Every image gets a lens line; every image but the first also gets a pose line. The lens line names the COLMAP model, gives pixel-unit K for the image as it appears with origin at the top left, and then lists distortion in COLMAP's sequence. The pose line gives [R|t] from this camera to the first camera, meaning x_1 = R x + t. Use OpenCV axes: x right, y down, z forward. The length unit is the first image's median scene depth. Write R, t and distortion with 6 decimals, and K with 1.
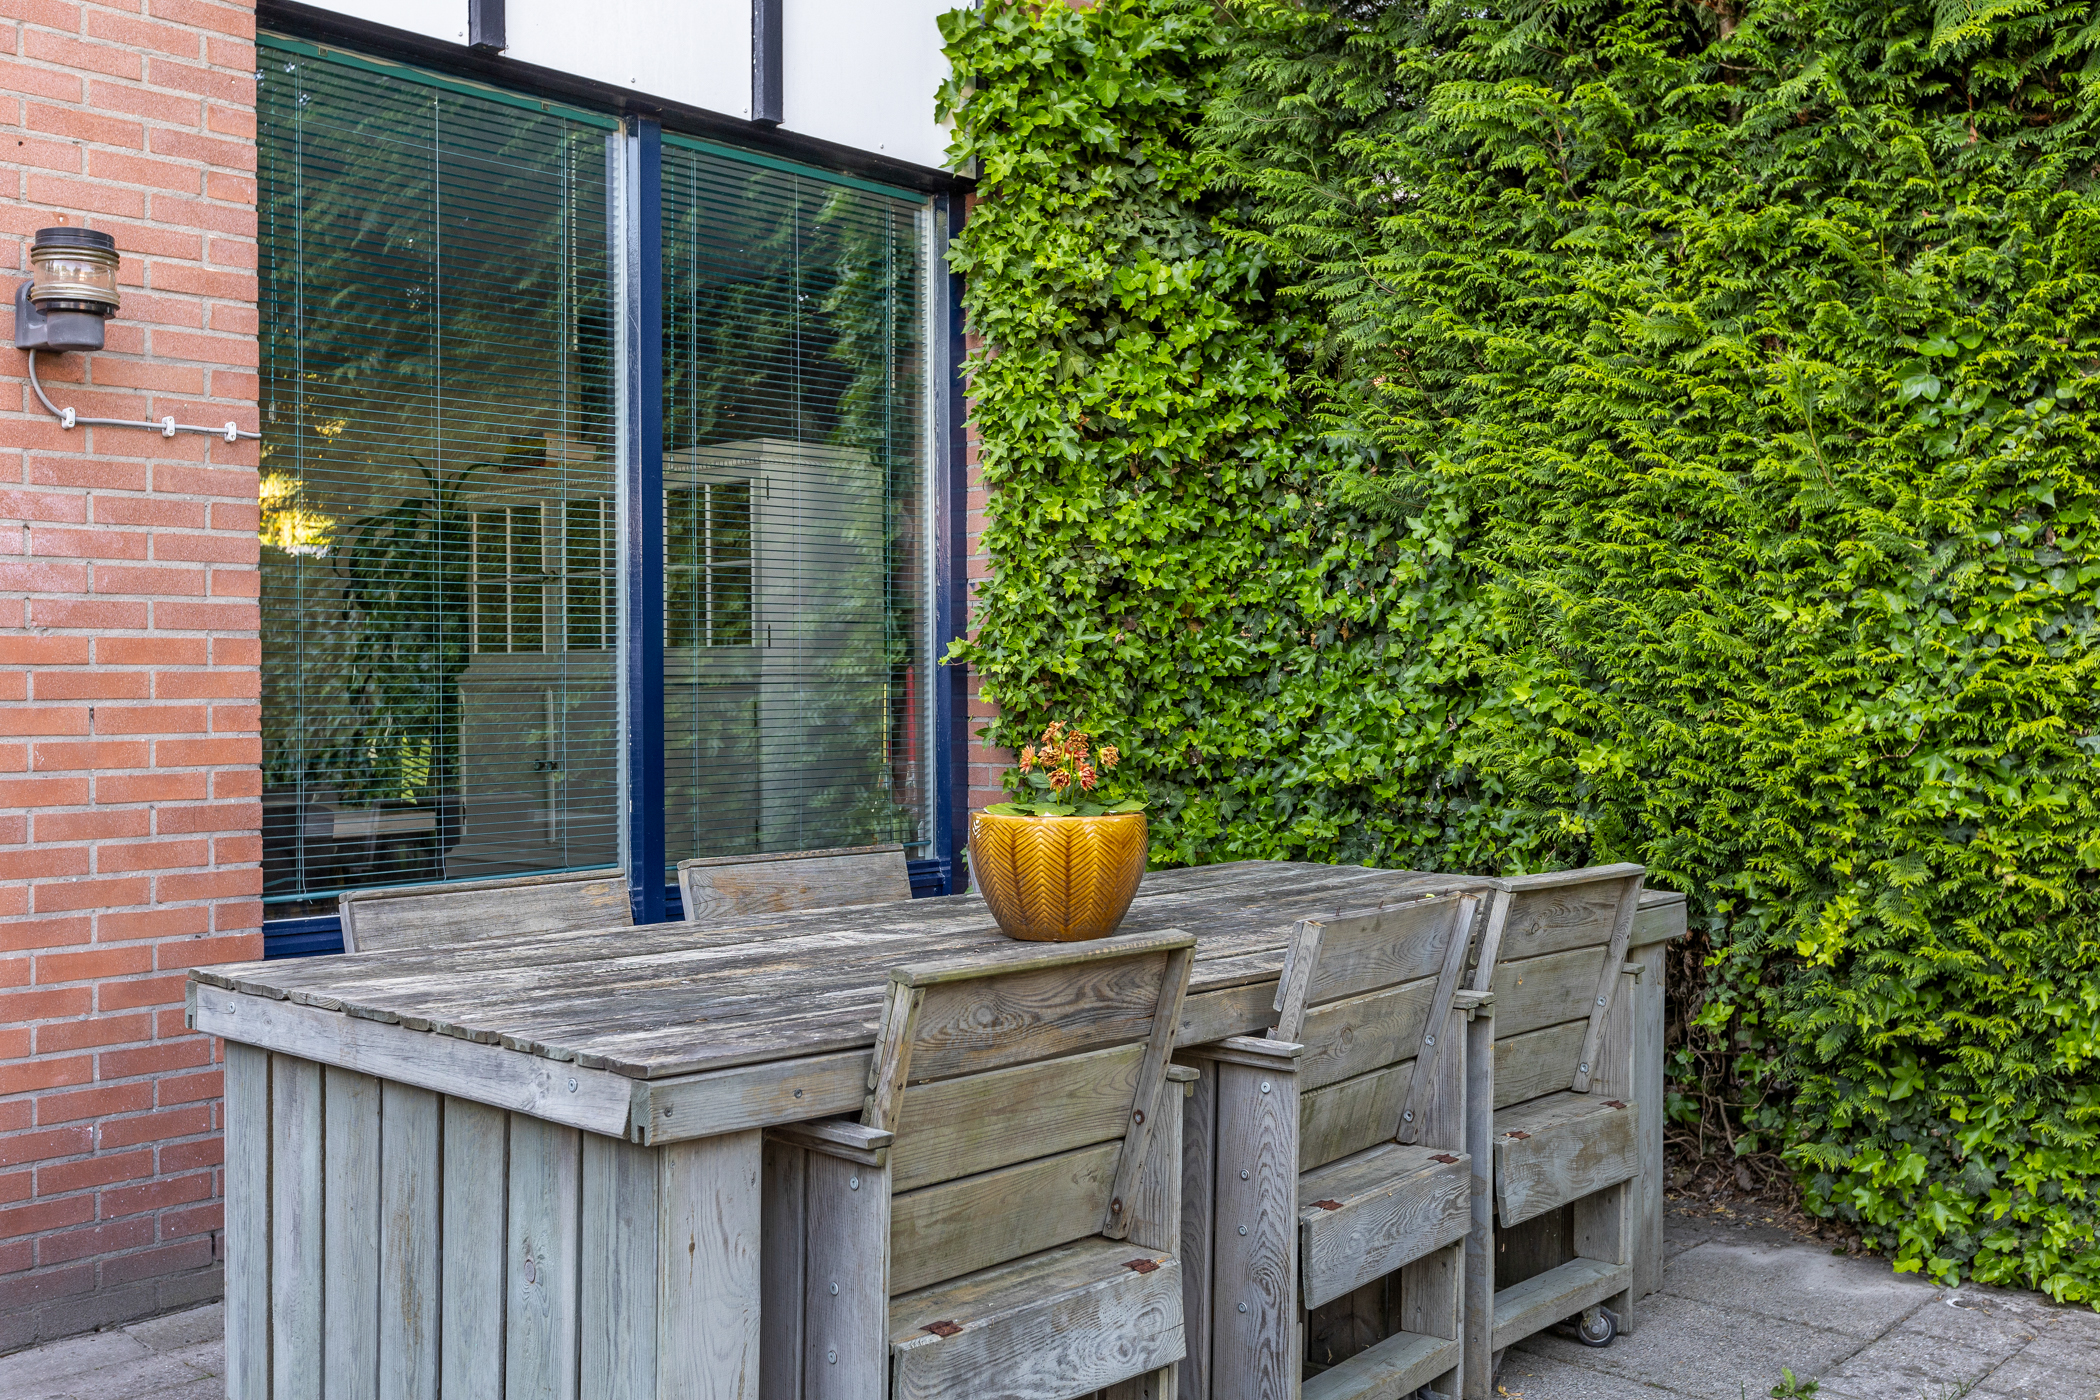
lens RADIAL K [[2043.0, 0, 1050.0], [0, 2043.0, 700.0], [0, 0, 1]] dist [-0.009527, -0.001426]
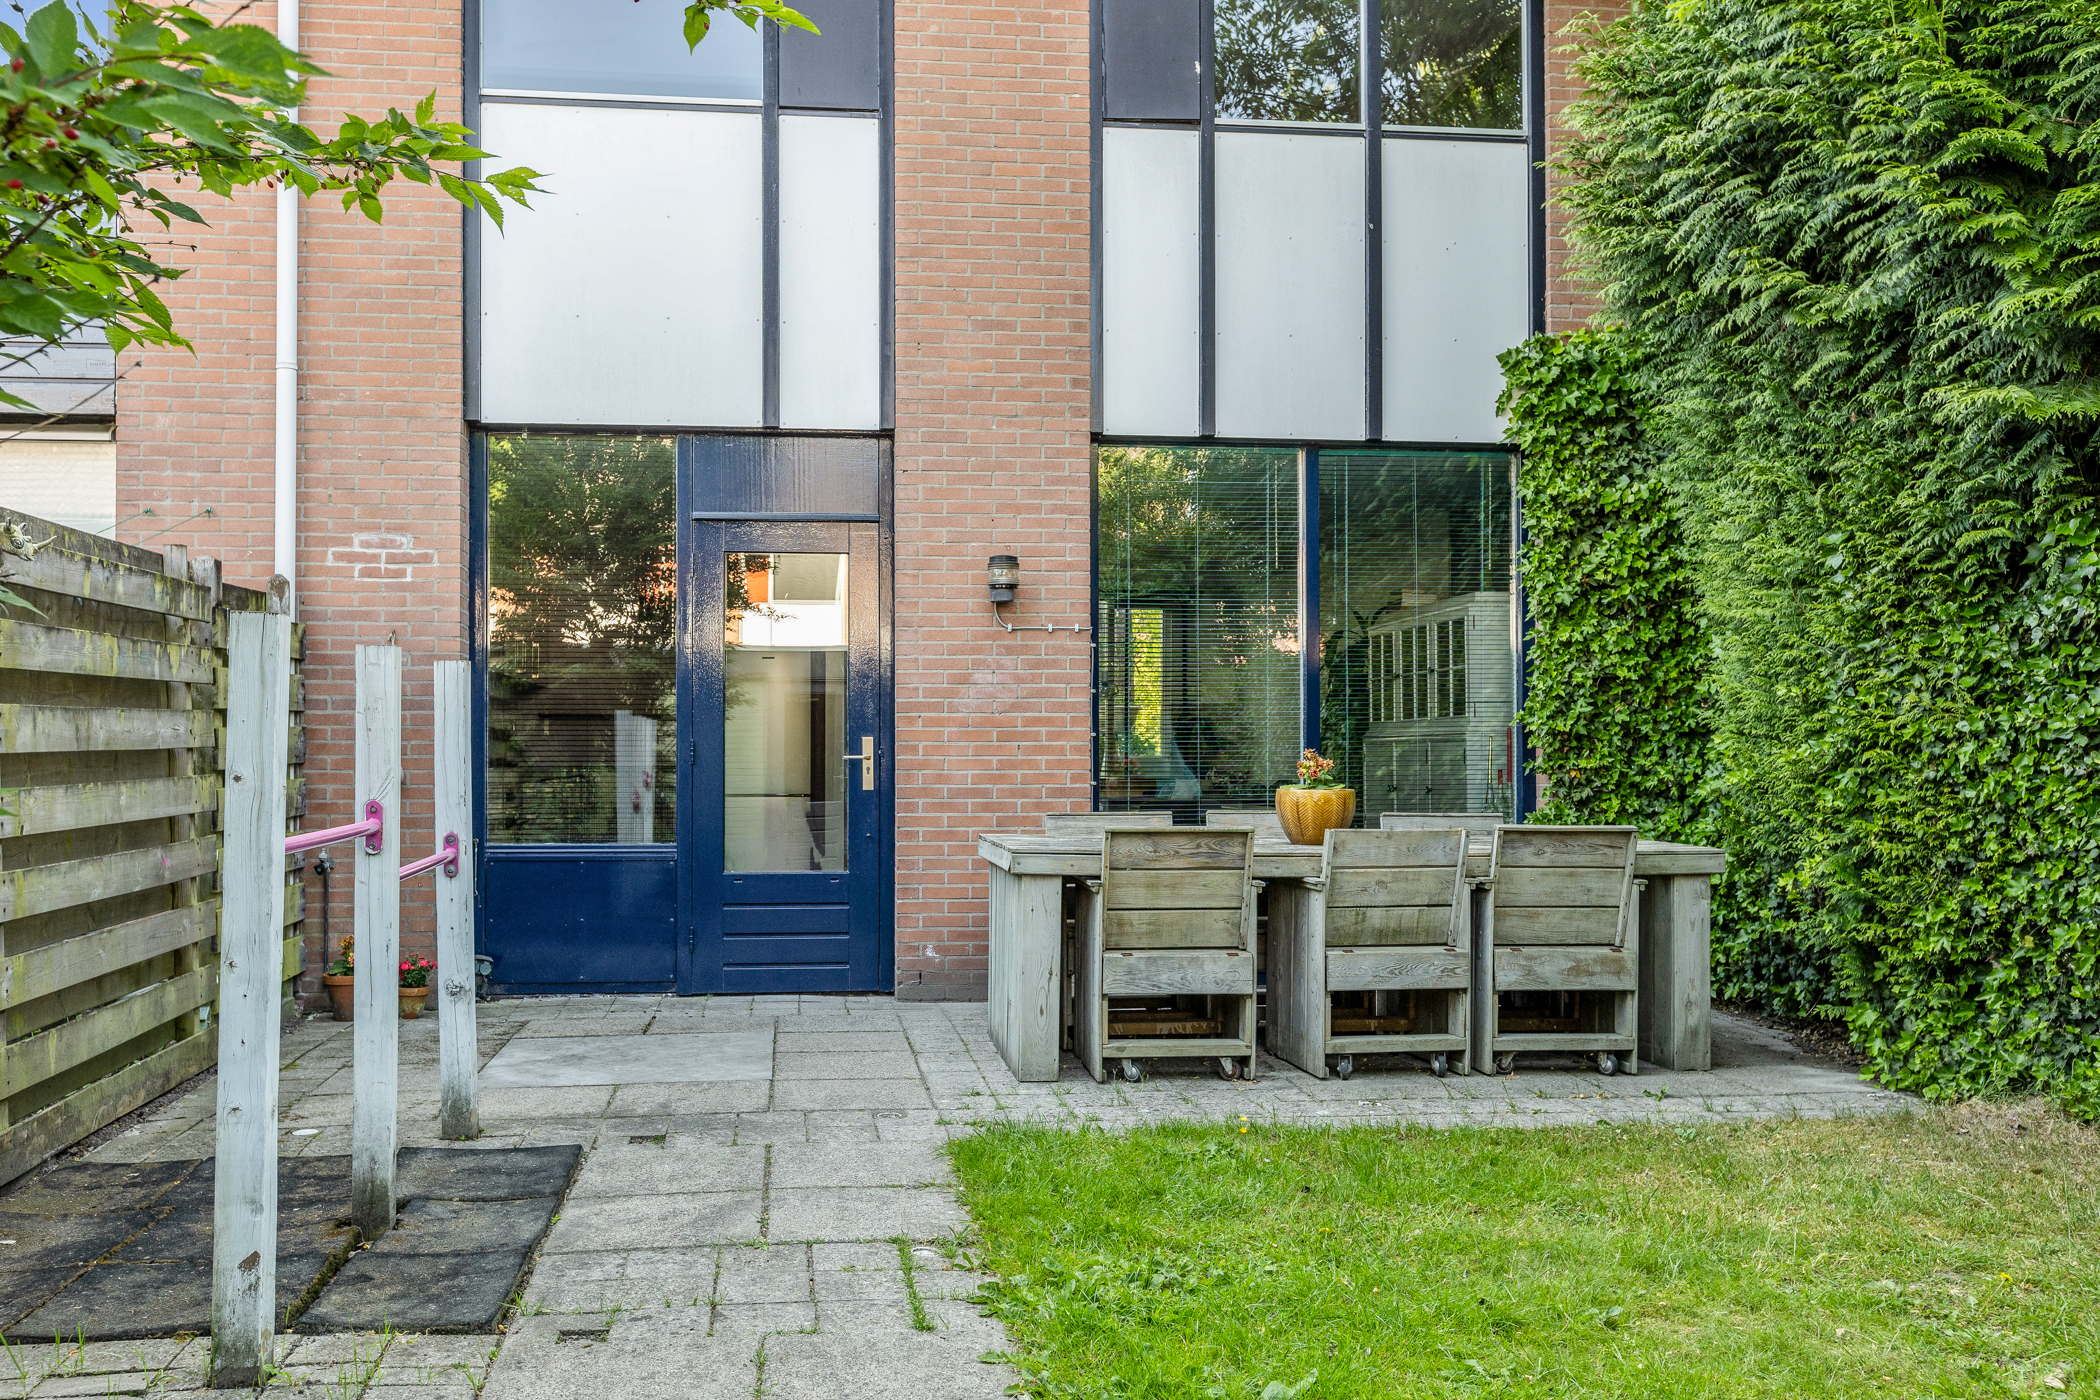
lens RADIAL K [[1835.0, 0, 956.4], [0, 1835.0, 735.1], [0, 0, 1]] dist [-0.006605, 0.007778]
pose [[0.745576, -0.002568, -0.666416, 0.643814], [-0.008082, 0.999884, -0.012895, 0.014383], [0.666372, 0.015000, 0.745469, -0.474450]]
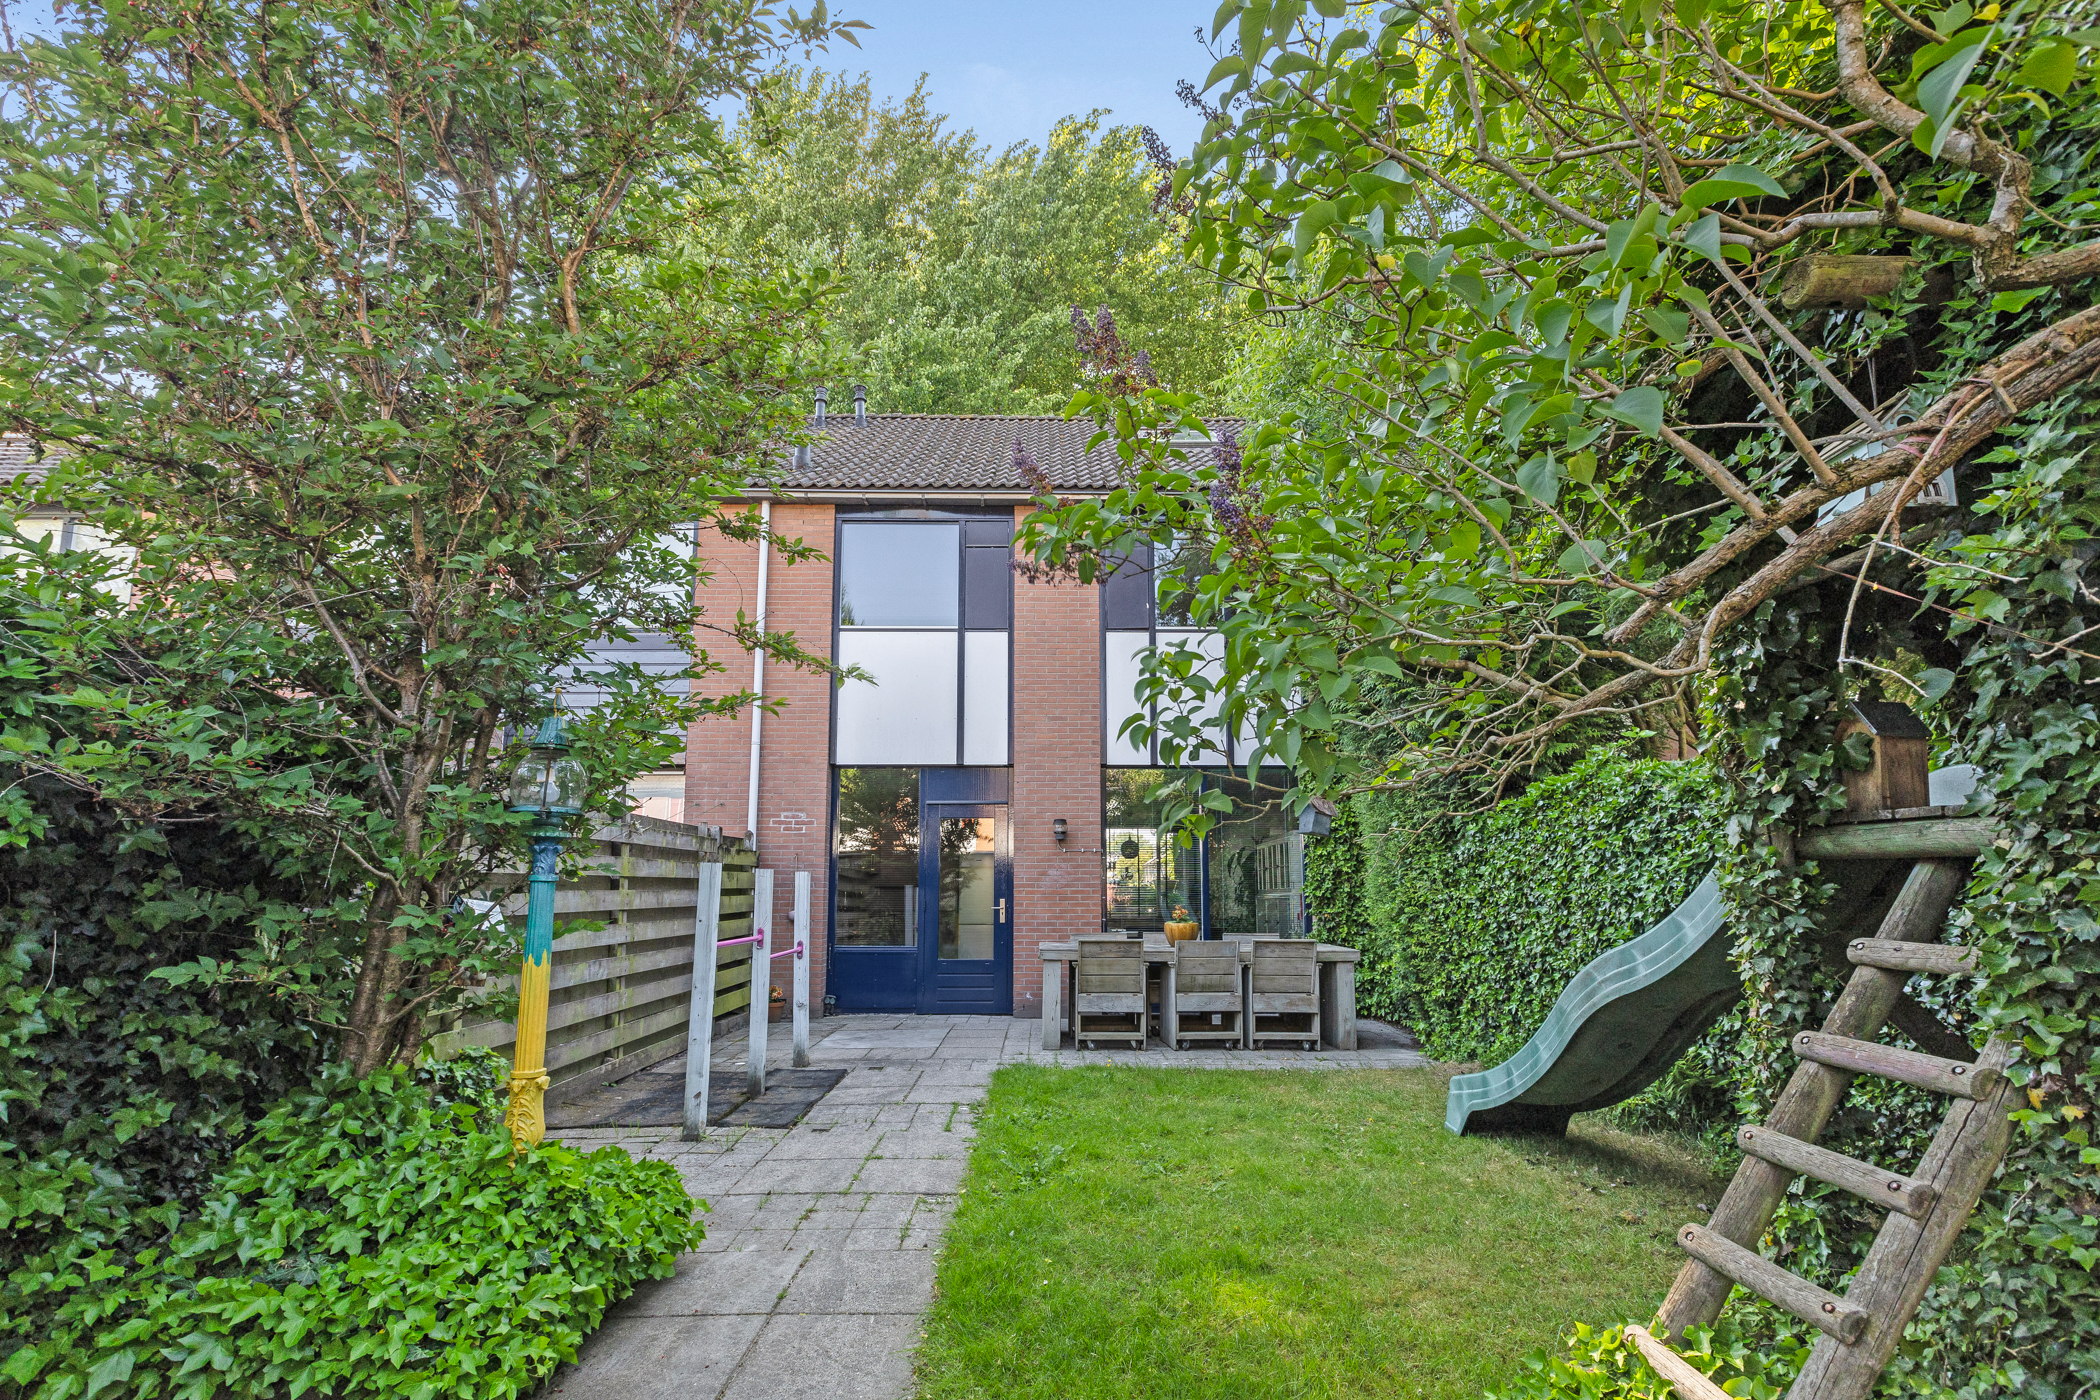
lens RADIAL K [[977.8, 0, 1055.7], [0, 977.8, 774.5], [0, 0, 1]] dist [0.002030, -0.000906]
pose [[0.684391, -0.088198, -0.723761, 0.986034], [-0.008239, 0.991658, -0.128635, 0.001218], [0.729069, 0.094000, 0.677955, -0.580349]]
